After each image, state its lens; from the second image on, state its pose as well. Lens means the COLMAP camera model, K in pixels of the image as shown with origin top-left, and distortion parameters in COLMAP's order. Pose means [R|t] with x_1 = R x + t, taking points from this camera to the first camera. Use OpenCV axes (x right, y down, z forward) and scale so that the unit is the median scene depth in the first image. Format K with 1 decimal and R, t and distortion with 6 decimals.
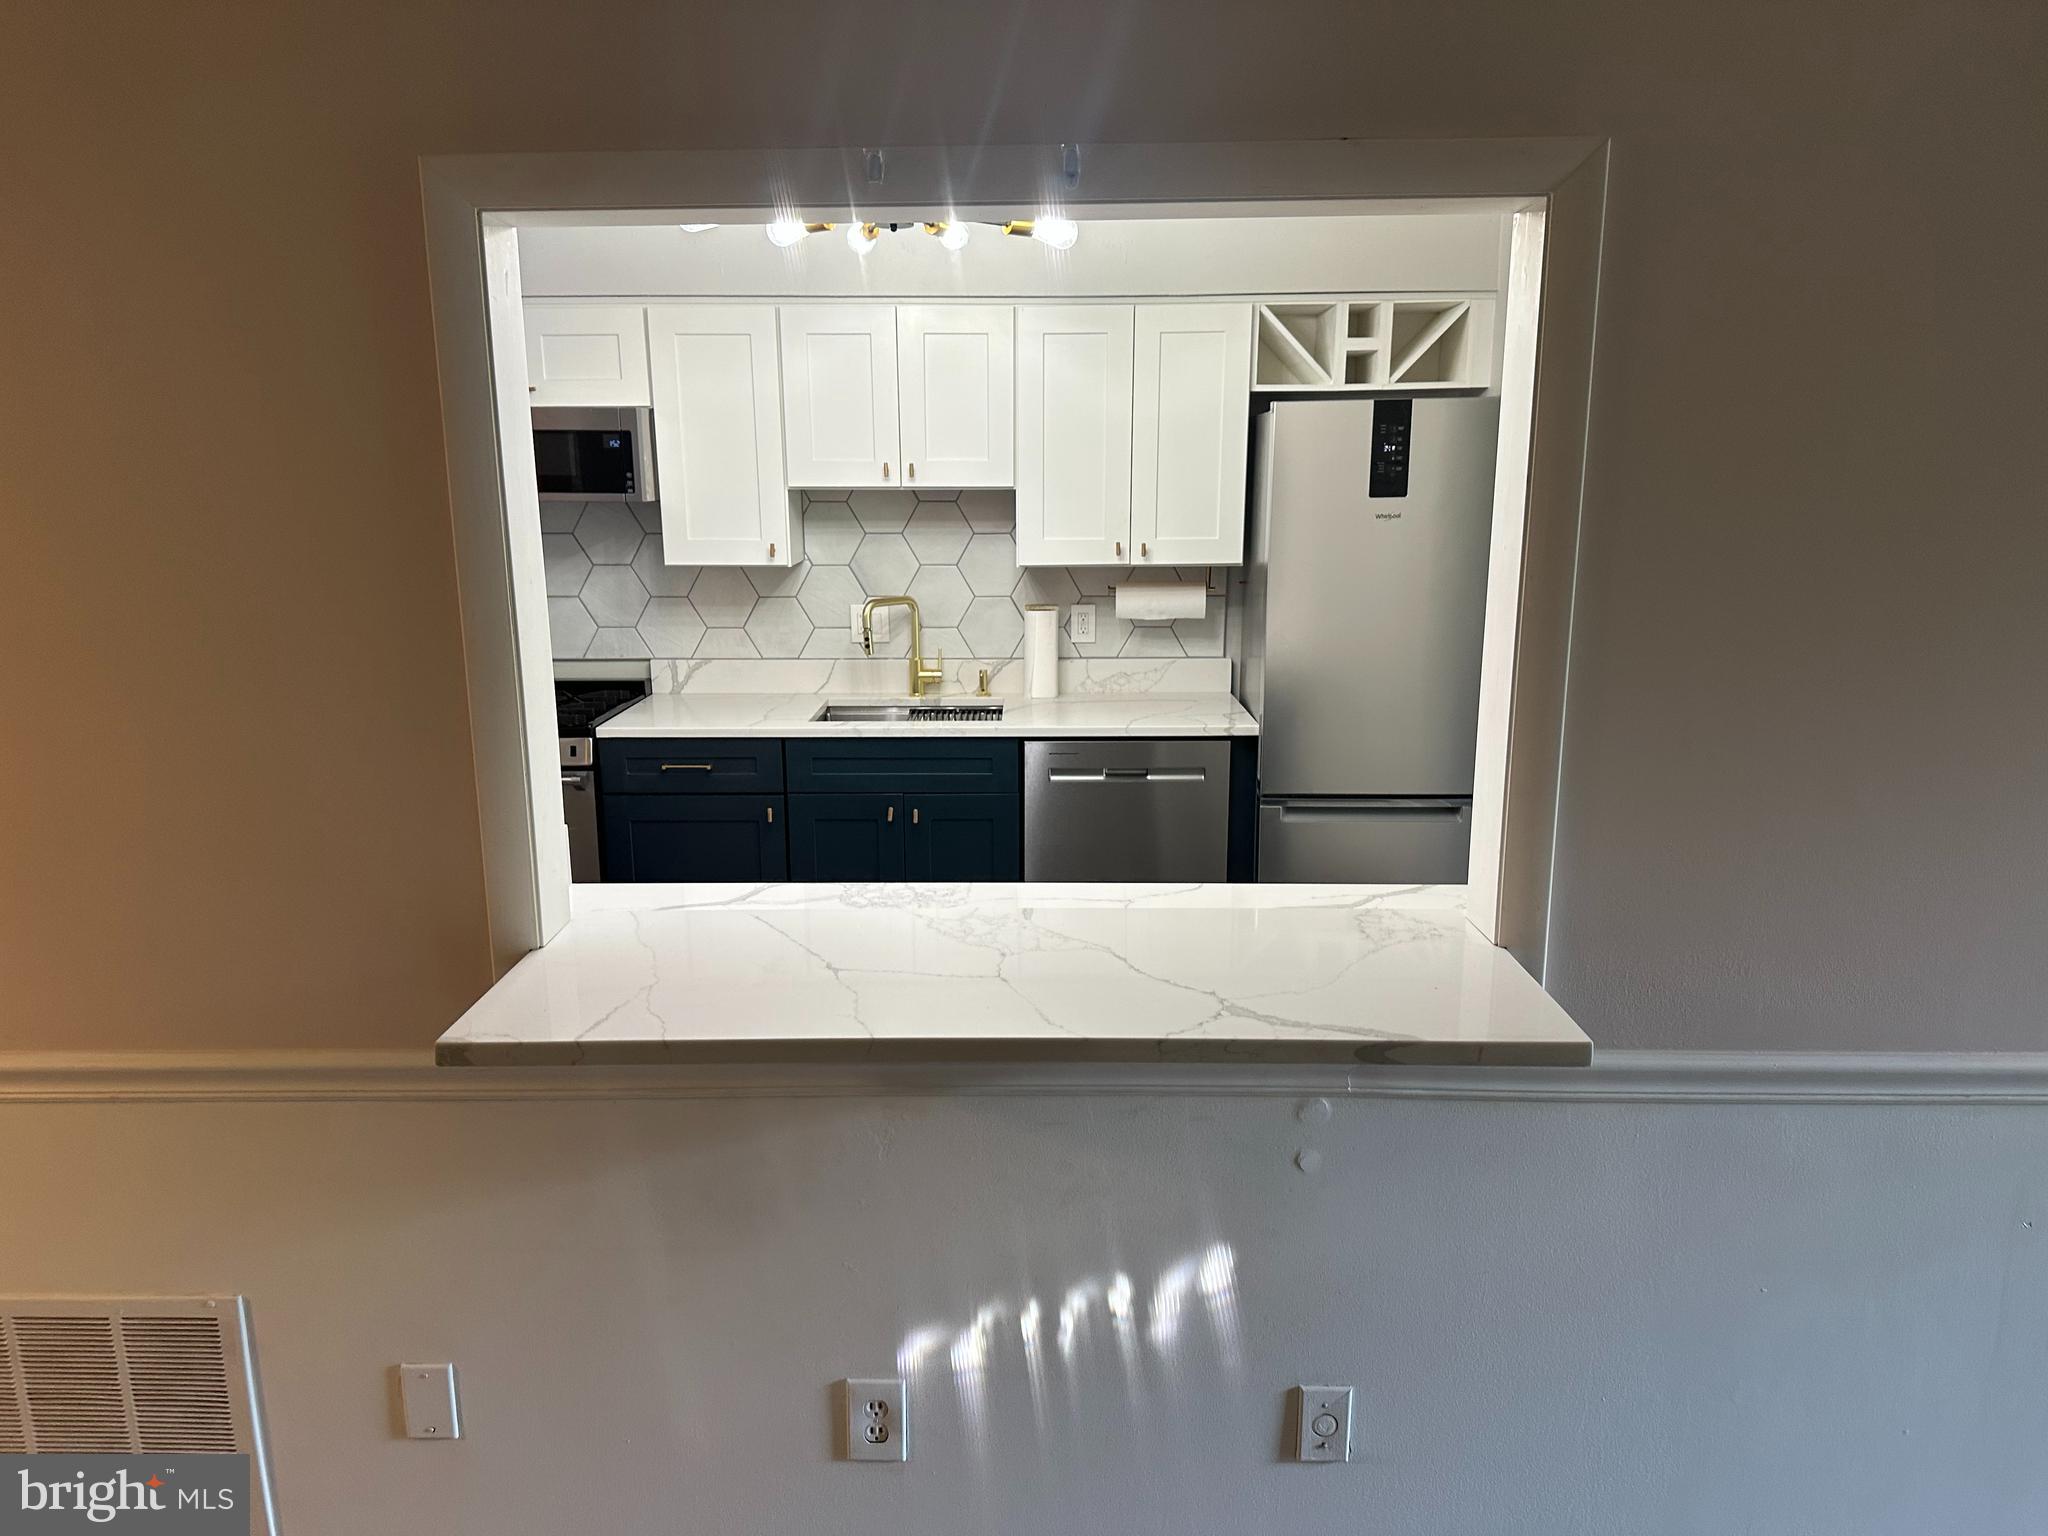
lens RADIAL K [[1455.6, 0, 1025.1], [0, 1455.6, 790.2], [0, 0, 1]] dist [0.053508, -0.037826]
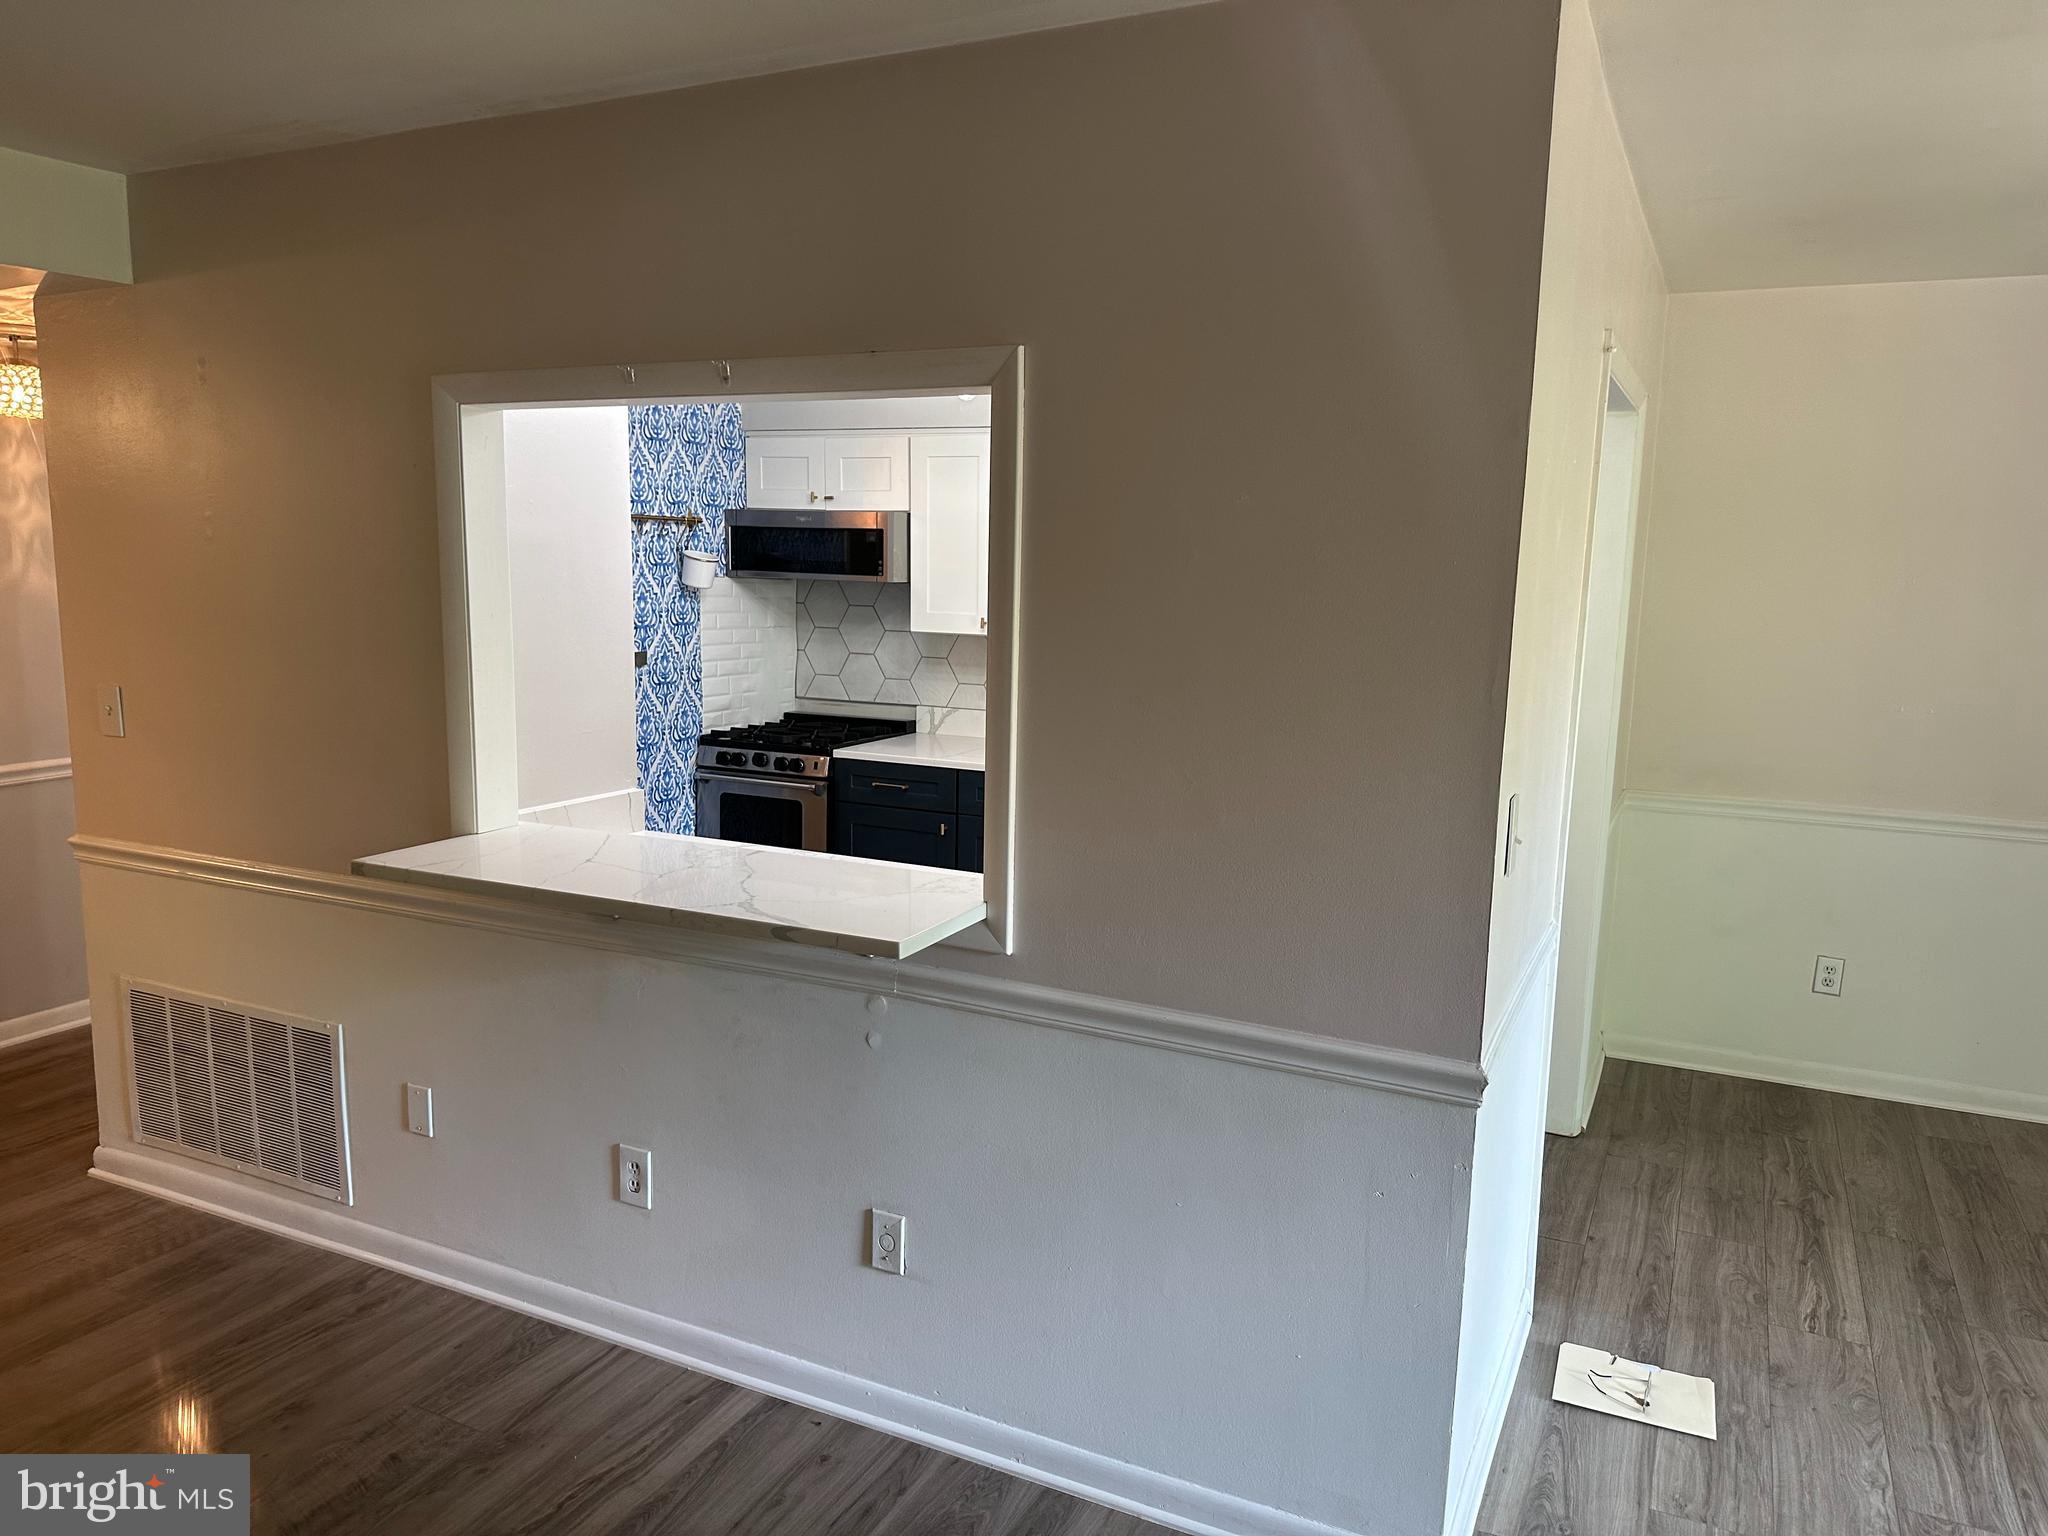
lens RADIAL K [[1449.1, 0, 1024.0], [0, 1449.1, 768.0], [0, 0, 1]] dist [0.052492, -0.004245]
pose [[0.902440, 0.083192, -0.422708, 0.412582], [-0.115804, 0.991909, -0.052016, 0.021699], [0.414960, 0.095892, 0.904772, -0.110439]]
